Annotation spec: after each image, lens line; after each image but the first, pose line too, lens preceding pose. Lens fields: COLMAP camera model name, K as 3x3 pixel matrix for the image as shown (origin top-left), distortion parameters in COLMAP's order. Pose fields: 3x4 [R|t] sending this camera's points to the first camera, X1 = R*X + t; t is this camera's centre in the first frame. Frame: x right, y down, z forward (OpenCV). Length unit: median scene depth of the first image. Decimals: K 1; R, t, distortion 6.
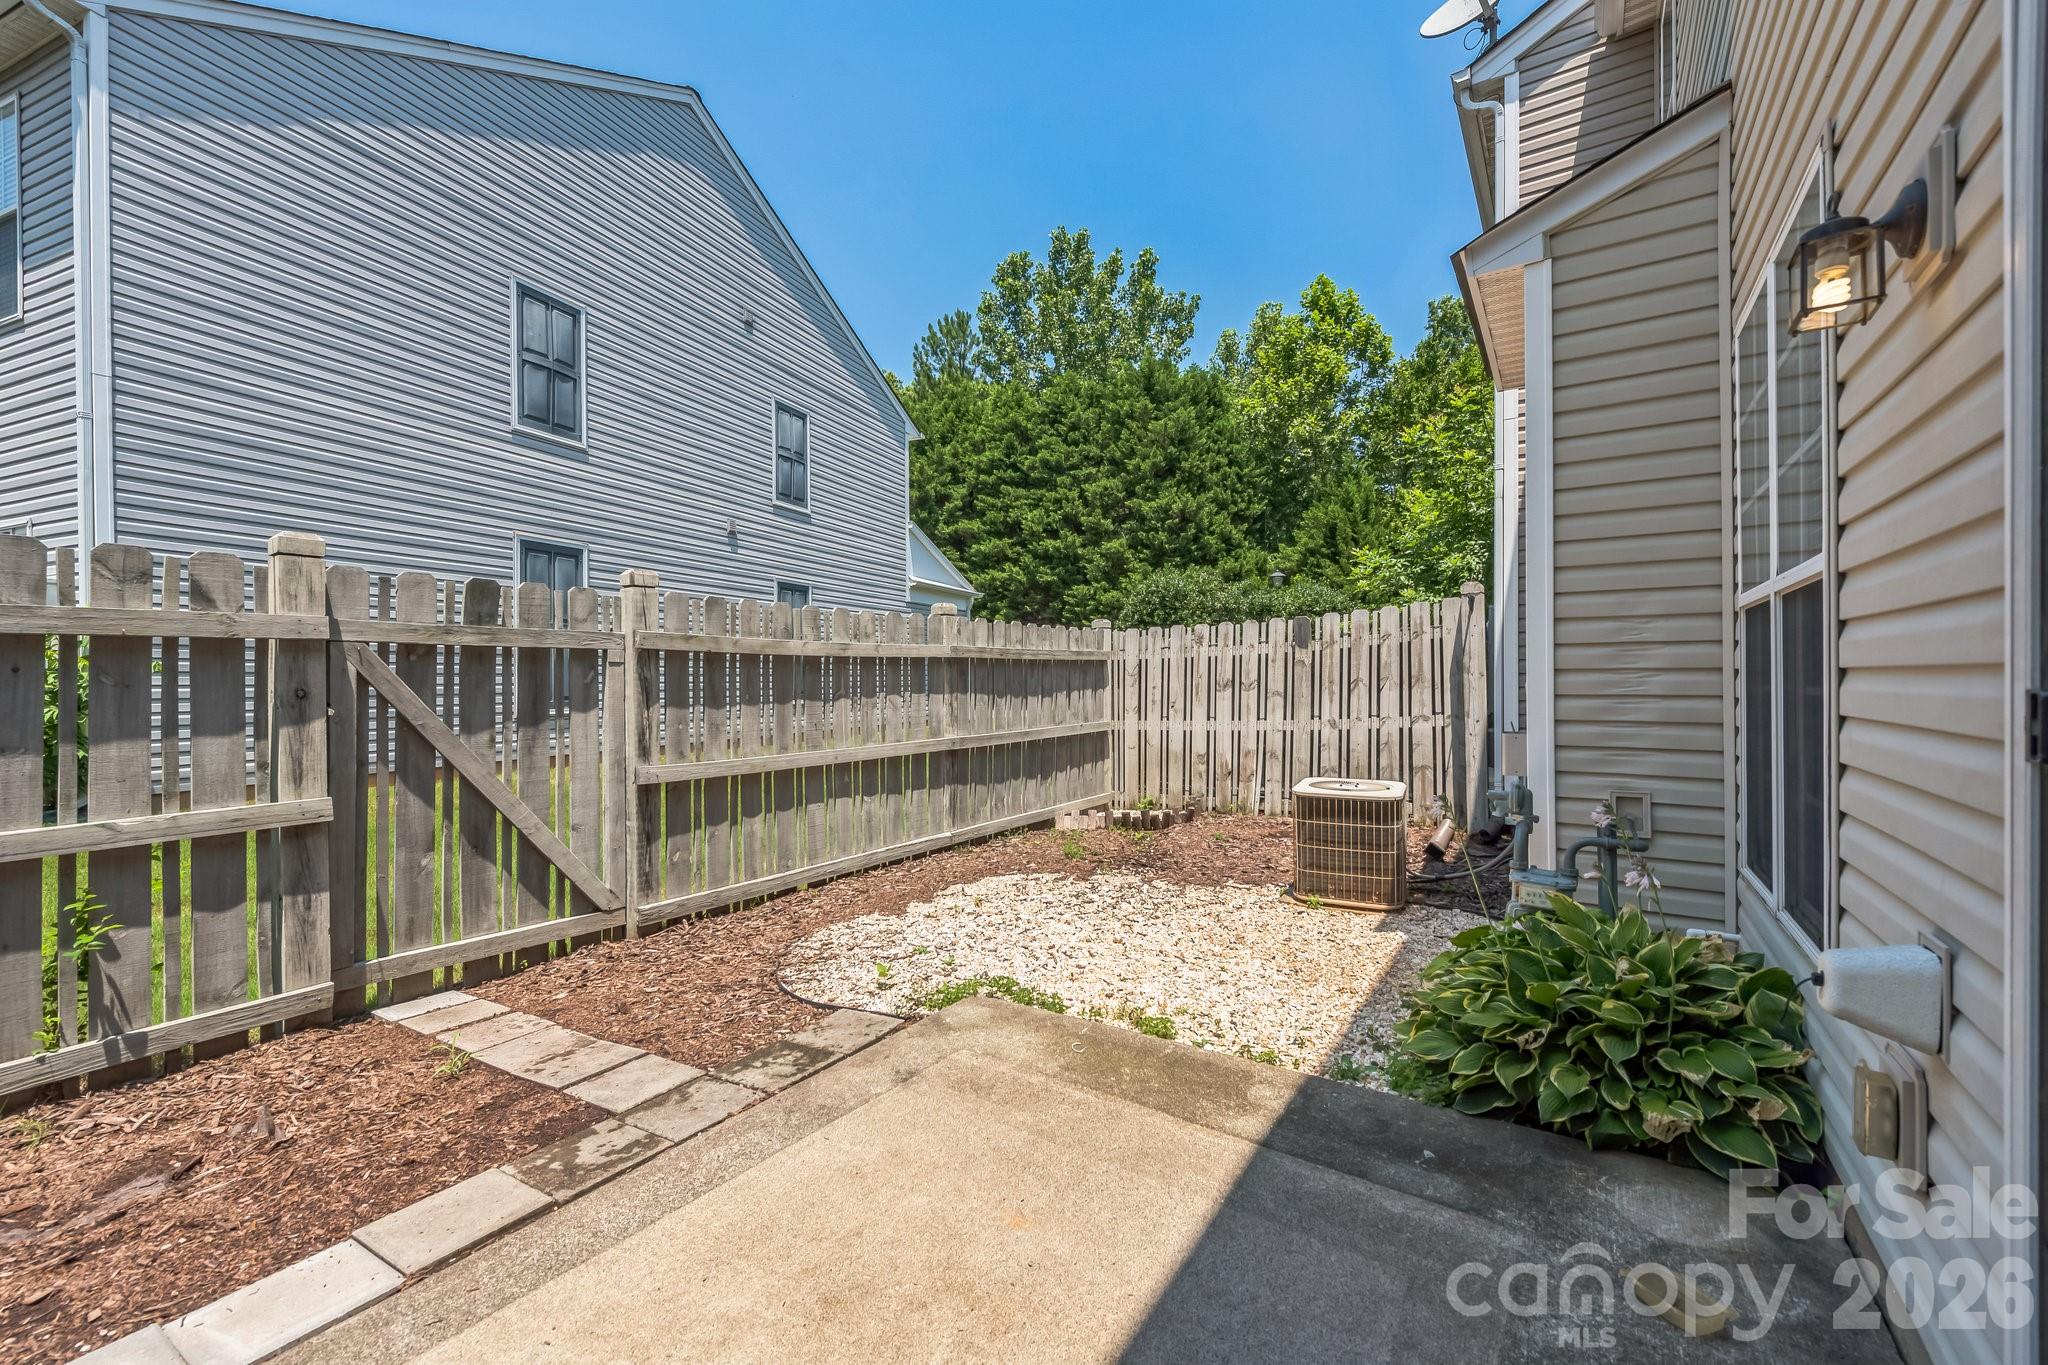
lens RADIAL K [[838.7, 0, 1024.0], [0, 838.7, 682.5], [0, 0, 1]] dist [-0.000155, -0.000016]
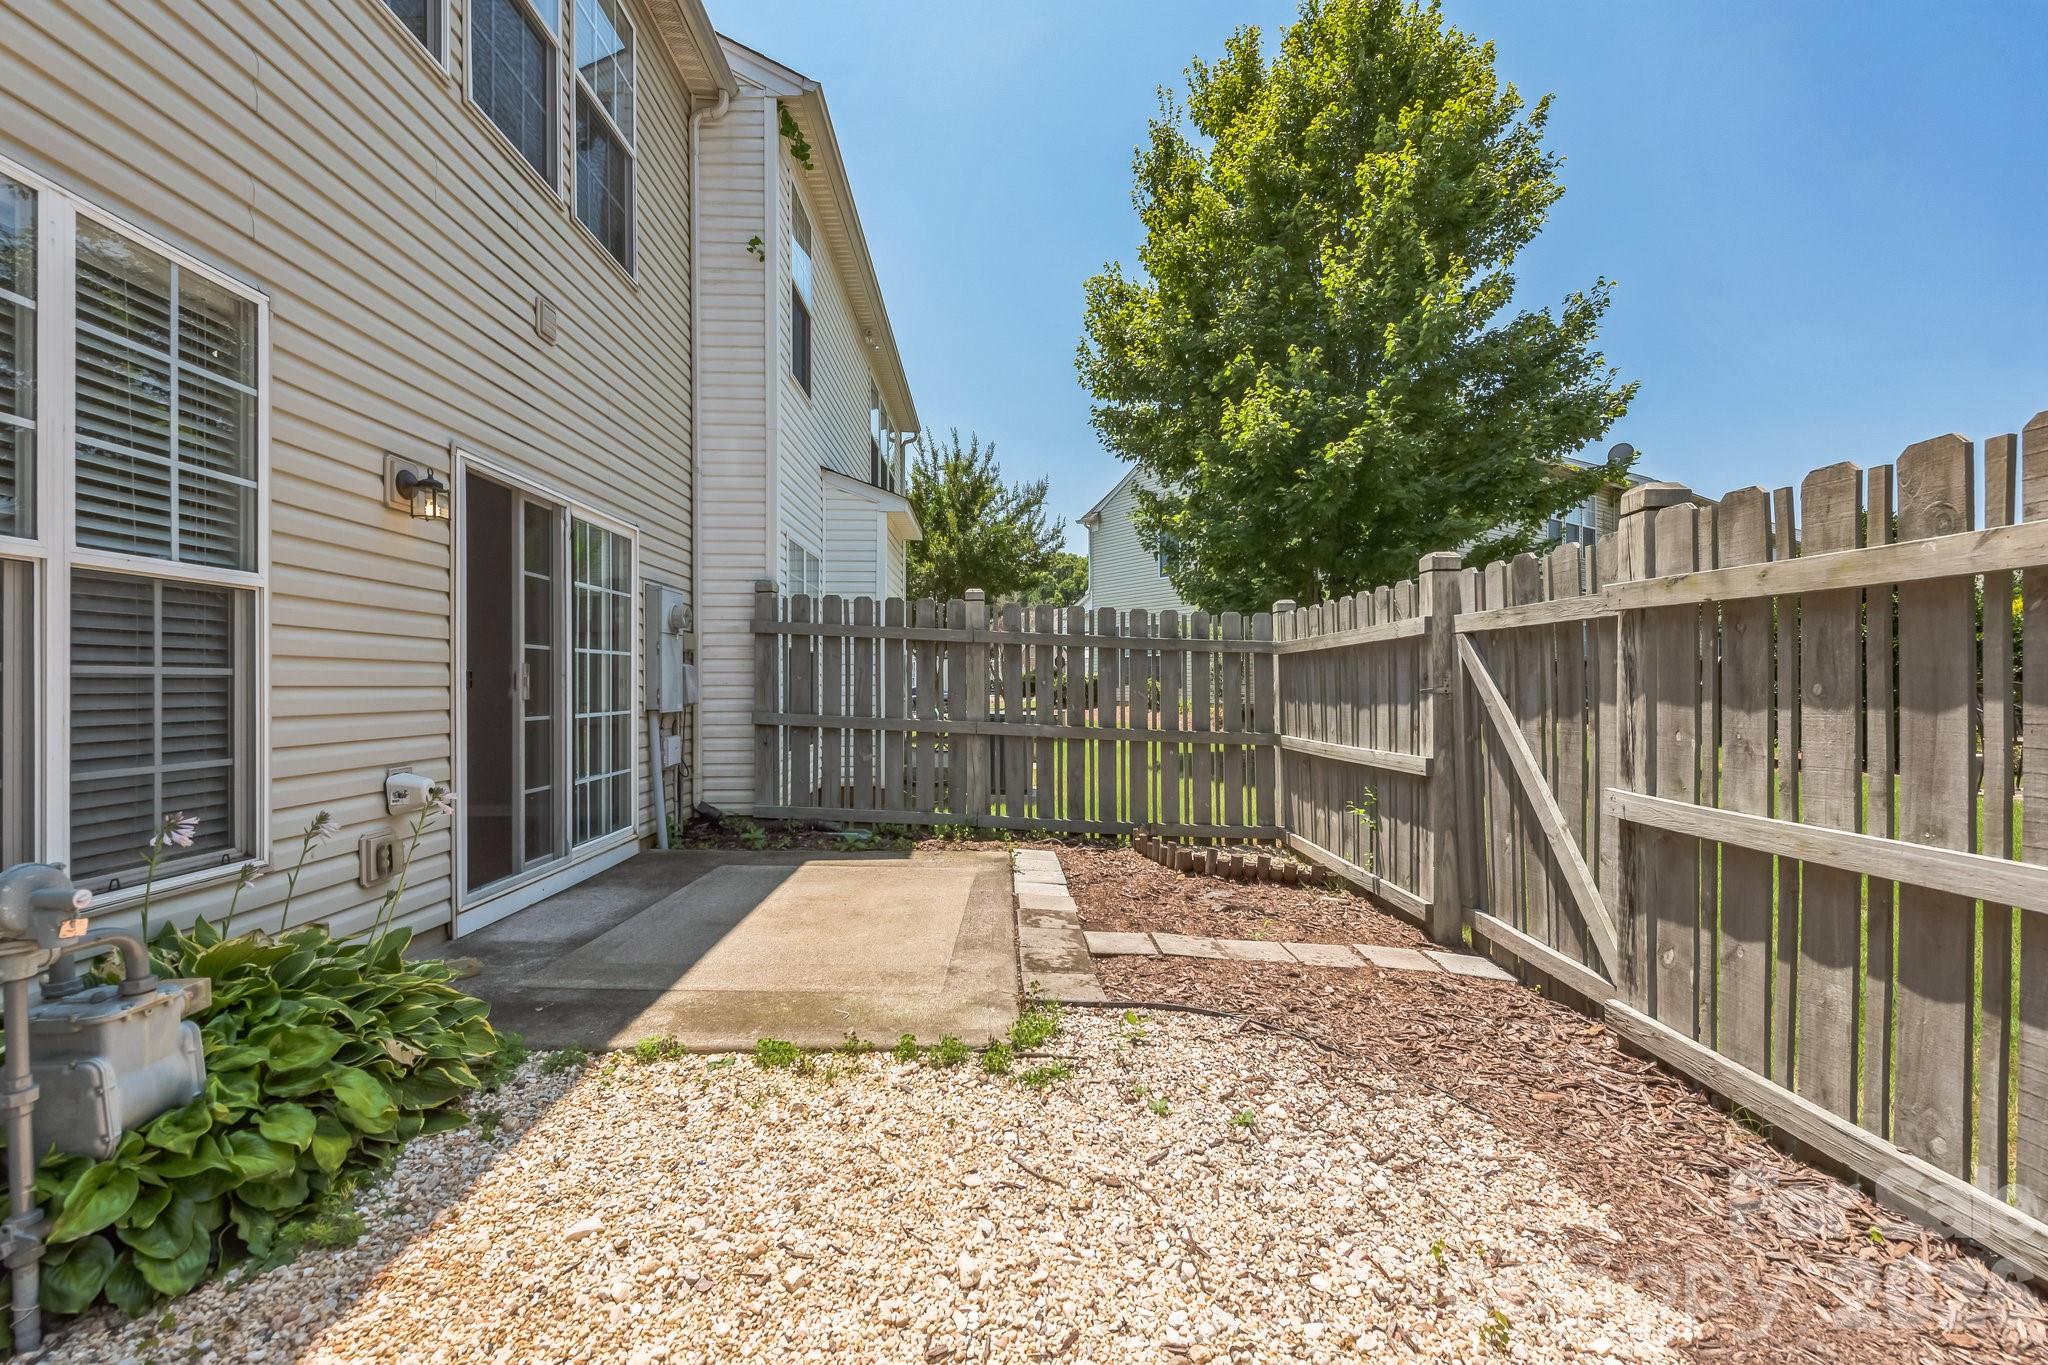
lens RADIAL K [[838.7, 0, 1024.0], [0, 838.7, 682.5], [0, 0, 1]] dist [-0.000155, -0.000016]
pose [[-0.815813, 0.006517, -0.578279, 0.446459], [0.001721, 0.999959, 0.008841, 0.013466], [0.578313, 0.006217, -0.815791, 1.841246]]
